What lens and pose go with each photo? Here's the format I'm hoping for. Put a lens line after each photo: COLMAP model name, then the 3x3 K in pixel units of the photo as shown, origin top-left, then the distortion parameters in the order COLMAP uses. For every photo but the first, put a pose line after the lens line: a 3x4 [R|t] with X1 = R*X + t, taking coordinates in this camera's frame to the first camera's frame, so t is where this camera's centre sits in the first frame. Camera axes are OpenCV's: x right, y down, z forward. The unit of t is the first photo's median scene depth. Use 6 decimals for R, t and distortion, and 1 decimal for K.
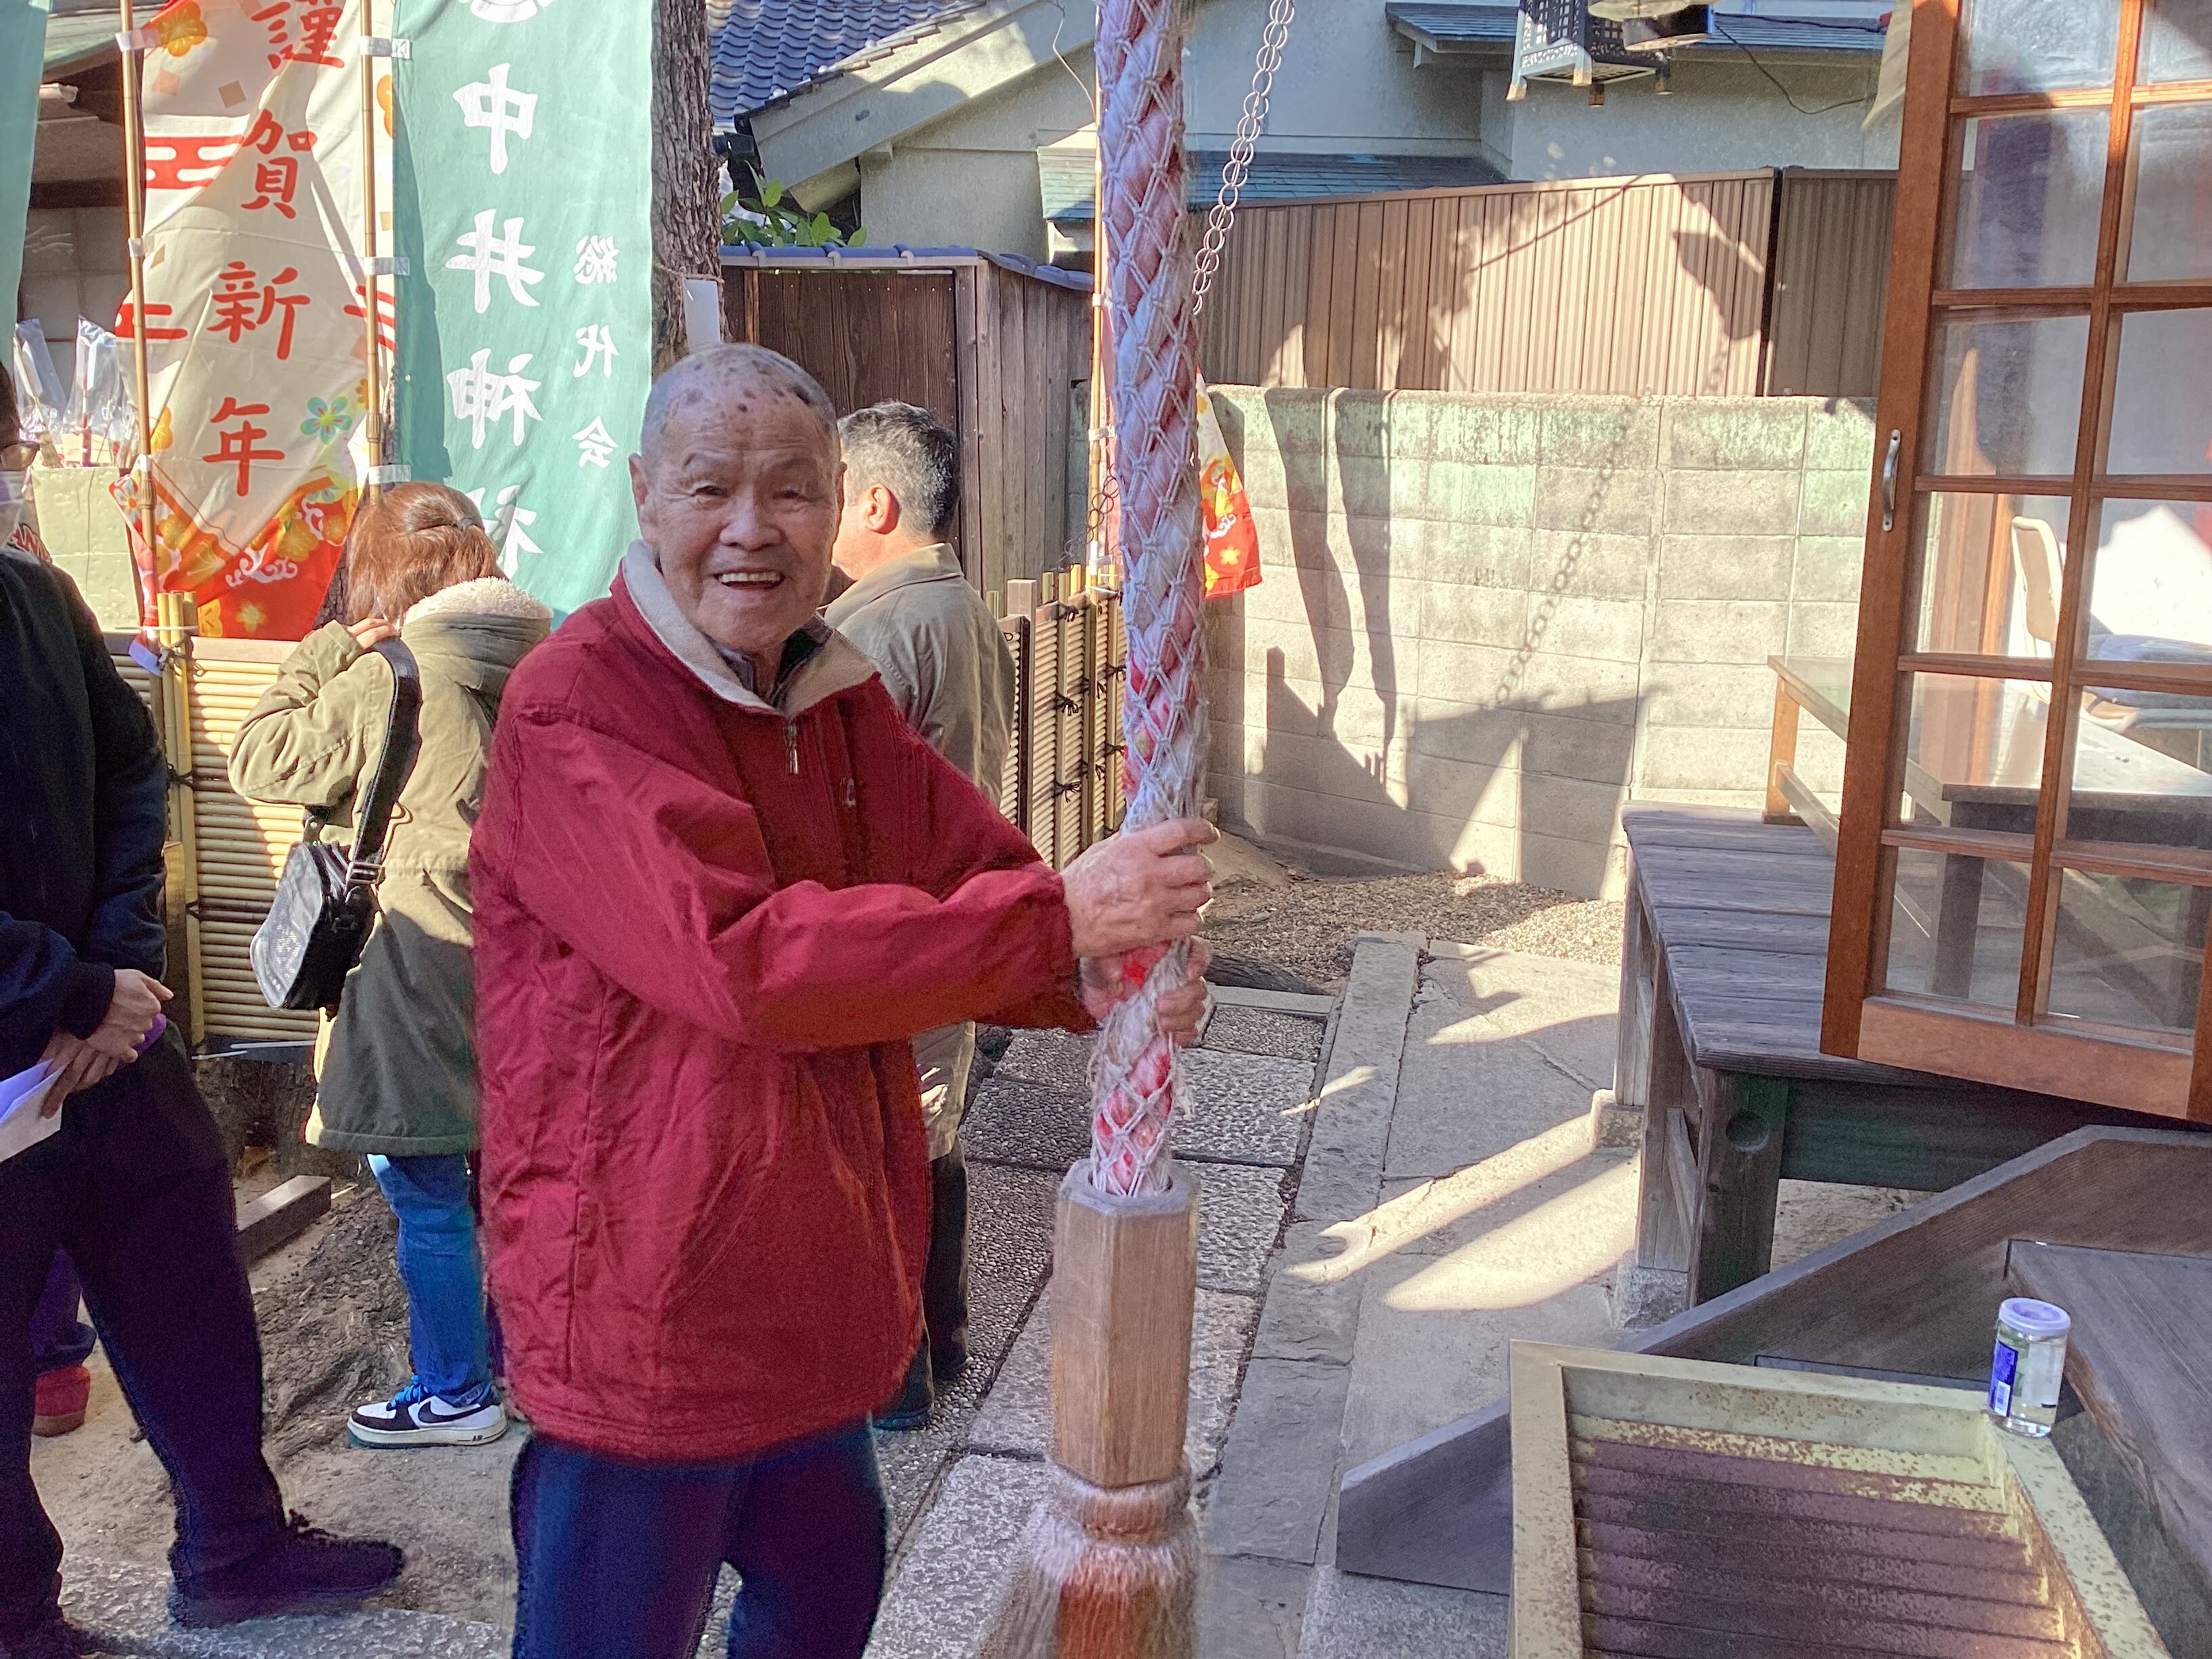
lens RADIAL K [[1997.3, 0, 1096.9], [0, 1997.3, 829.1], [0, 0, 1]] dist [0.134885, -0.237592]
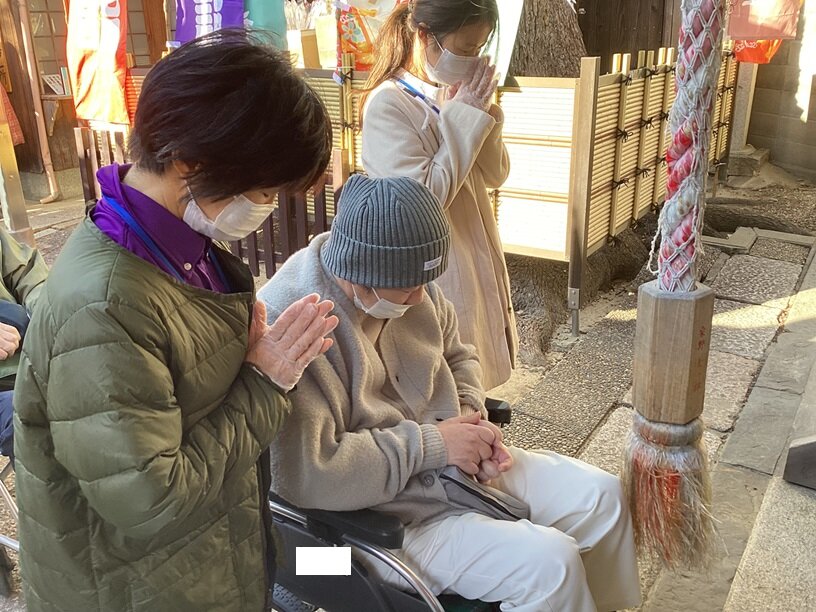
lens RADIAL K [[738.9, 0, 404.0], [0, 738.9, 307.6], [0, 0, 1]] dist [0.111659, -0.200962]
pose [[0.925570, 0.102585, -0.364412, 0.008307], [-0.032375, 0.980508, 0.193792, 0.019030], [0.377189, -0.167570, 0.910851, 0.074495]]
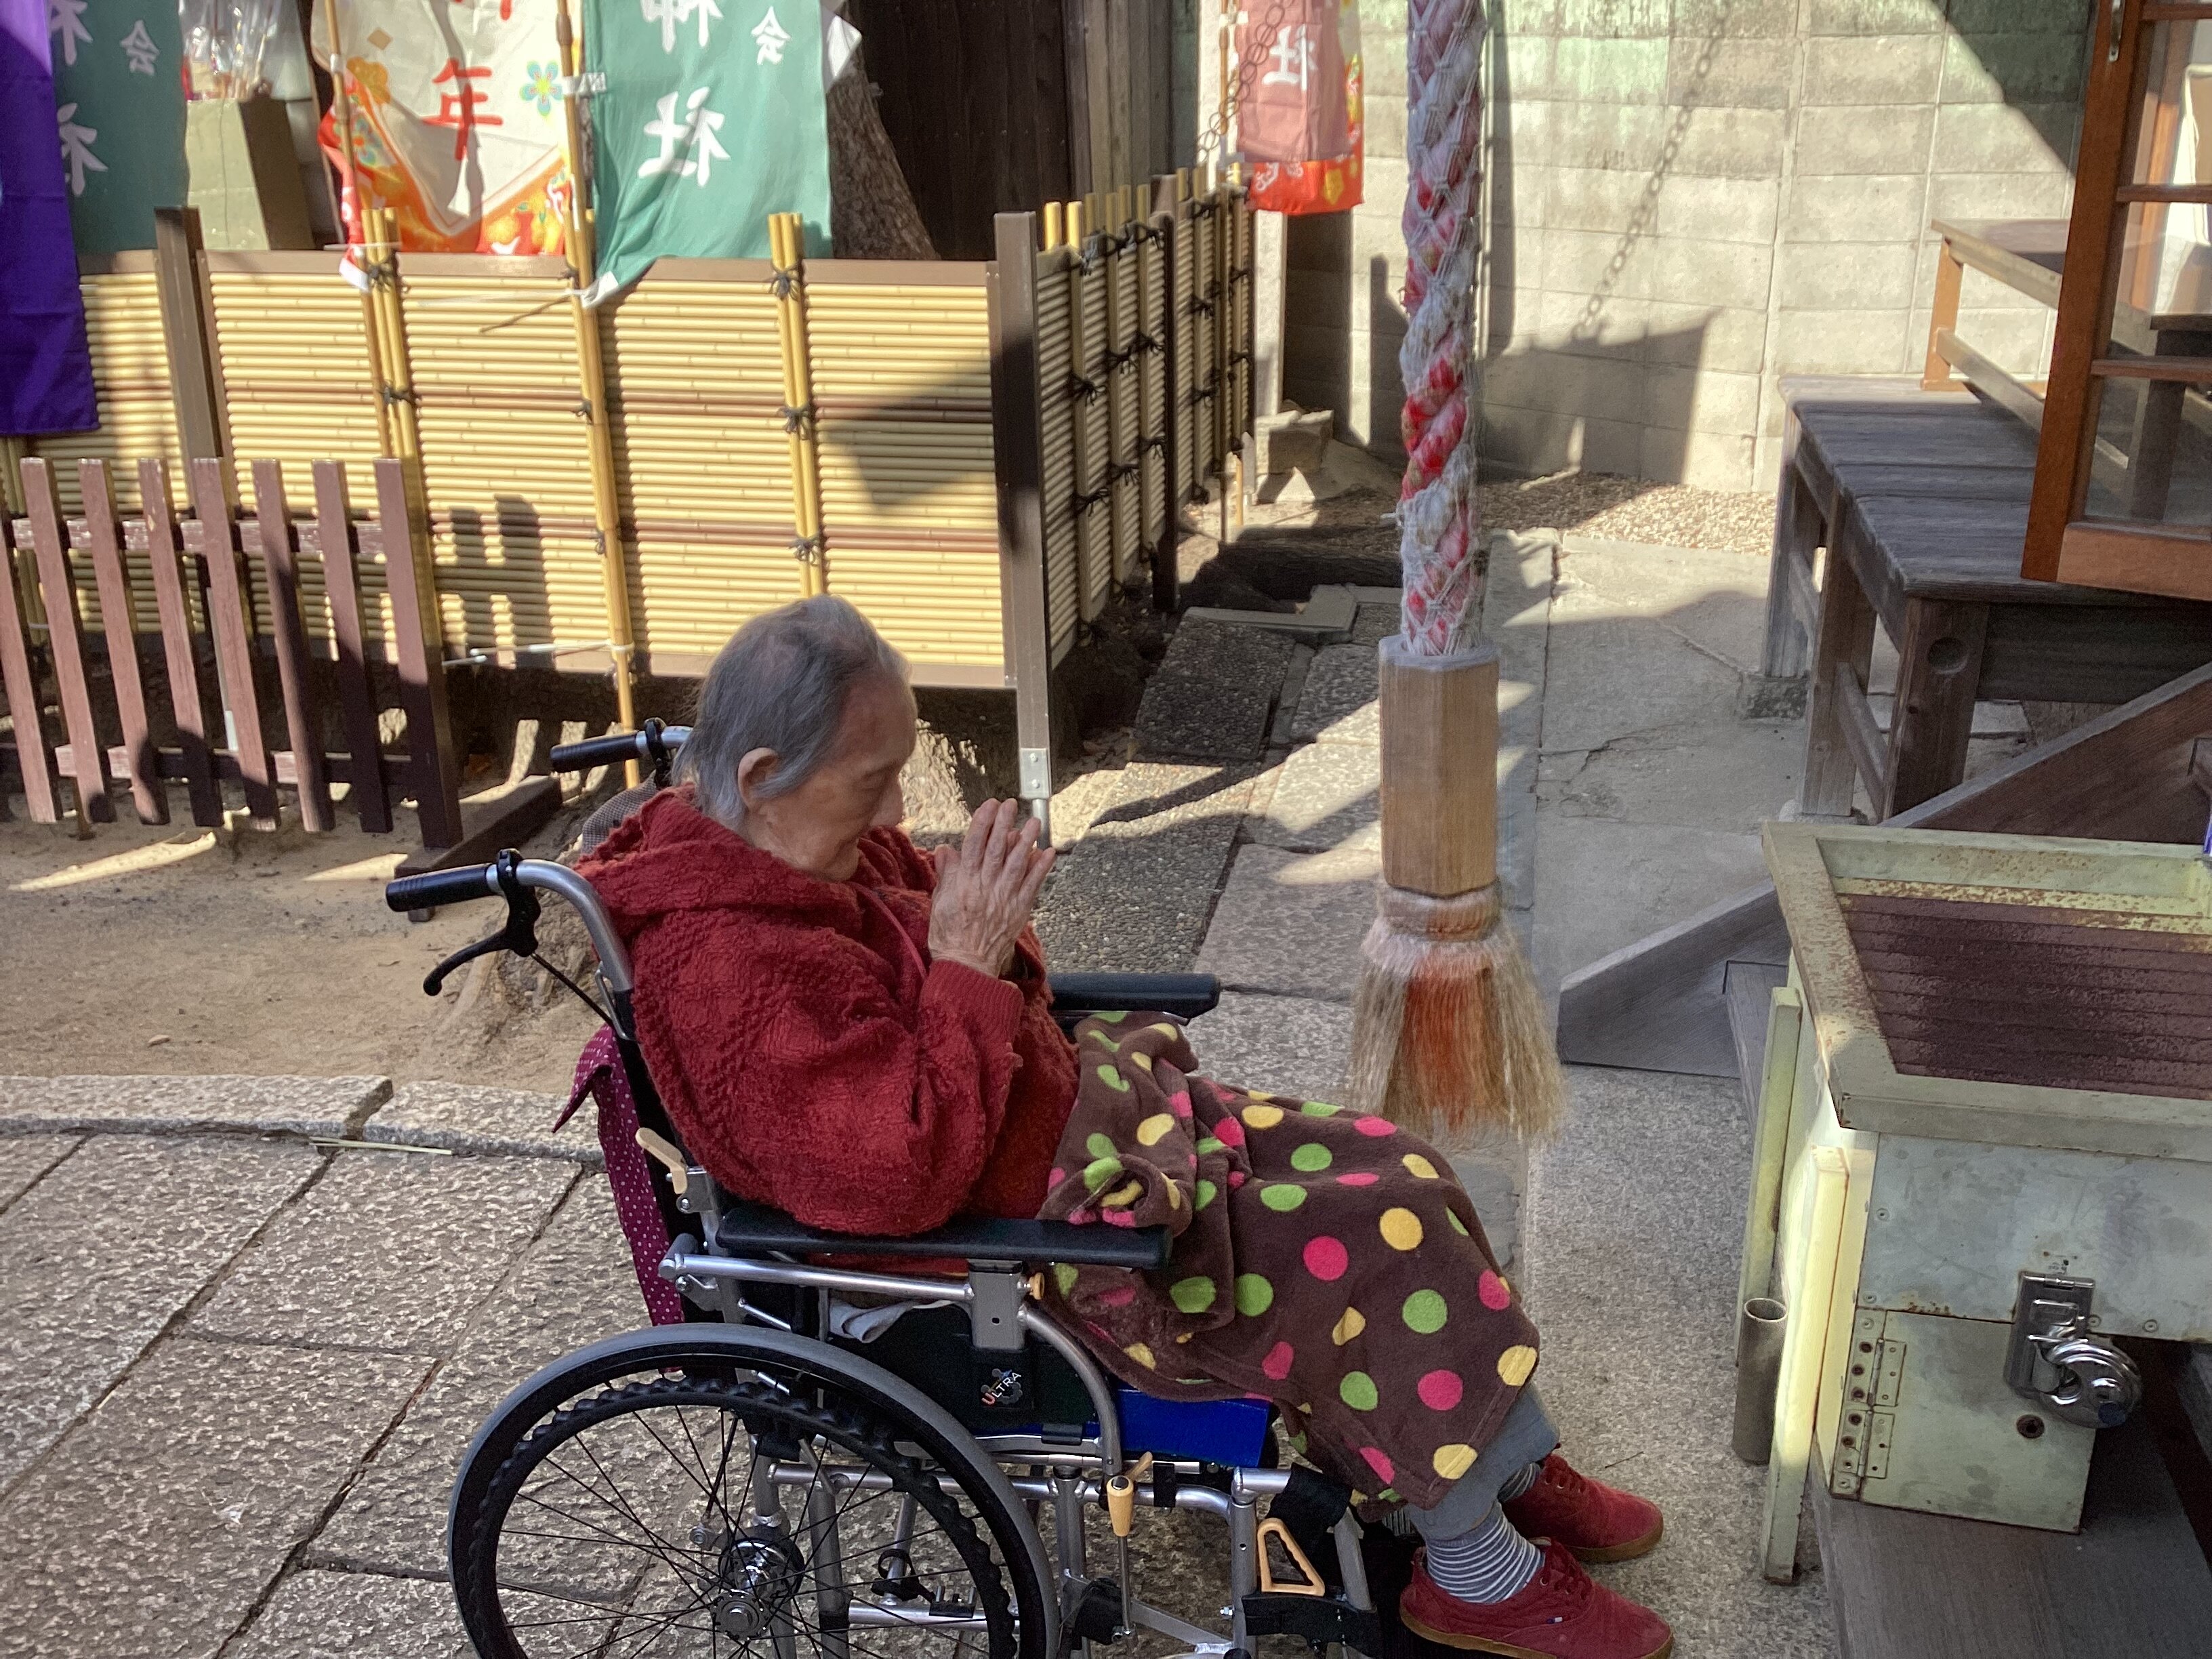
lens RADIAL K [[2015.5, 0, 1100.4], [0, 2015.5, 838.5], [0, 0, 1]] dist [0.119654, -0.242550]
pose [[0.999263, -0.029584, -0.024477, -0.071779], [0.033434, 0.983856, 0.175812, 0.026569], [0.018881, -0.176501, 0.984119, -0.063937]]
